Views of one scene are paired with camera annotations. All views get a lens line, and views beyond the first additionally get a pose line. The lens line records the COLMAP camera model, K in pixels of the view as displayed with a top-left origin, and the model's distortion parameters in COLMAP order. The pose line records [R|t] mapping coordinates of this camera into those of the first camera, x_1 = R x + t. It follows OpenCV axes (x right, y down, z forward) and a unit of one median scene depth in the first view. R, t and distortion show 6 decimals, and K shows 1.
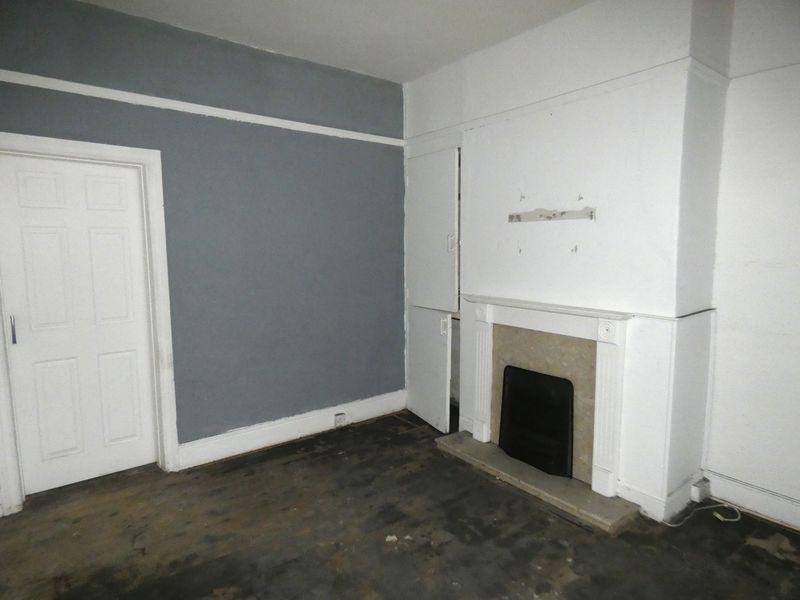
lens RADIAL K [[485.9, 0, 398.9], [0, 485.9, 299.4], [0, 0, 1]] dist [0.001731, 0.001686]
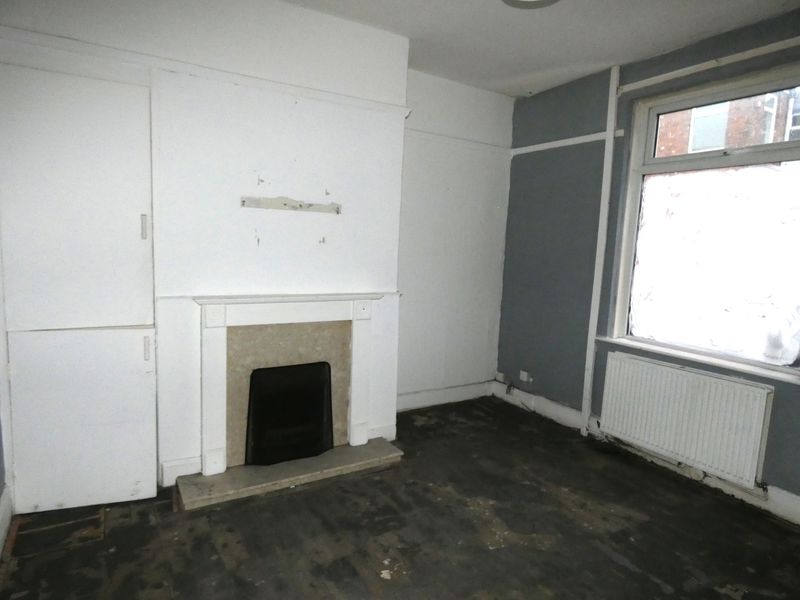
lens RADIAL K [[485.9, 0, 398.9], [0, 485.9, 299.4], [0, 0, 1]] dist [0.001731, 0.001686]
pose [[0.103668, -0.116039, 0.987820, -0.690911], [0.069589, 0.991583, 0.109178, -0.079085], [-0.992175, 0.057423, 0.110871, 0.715100]]
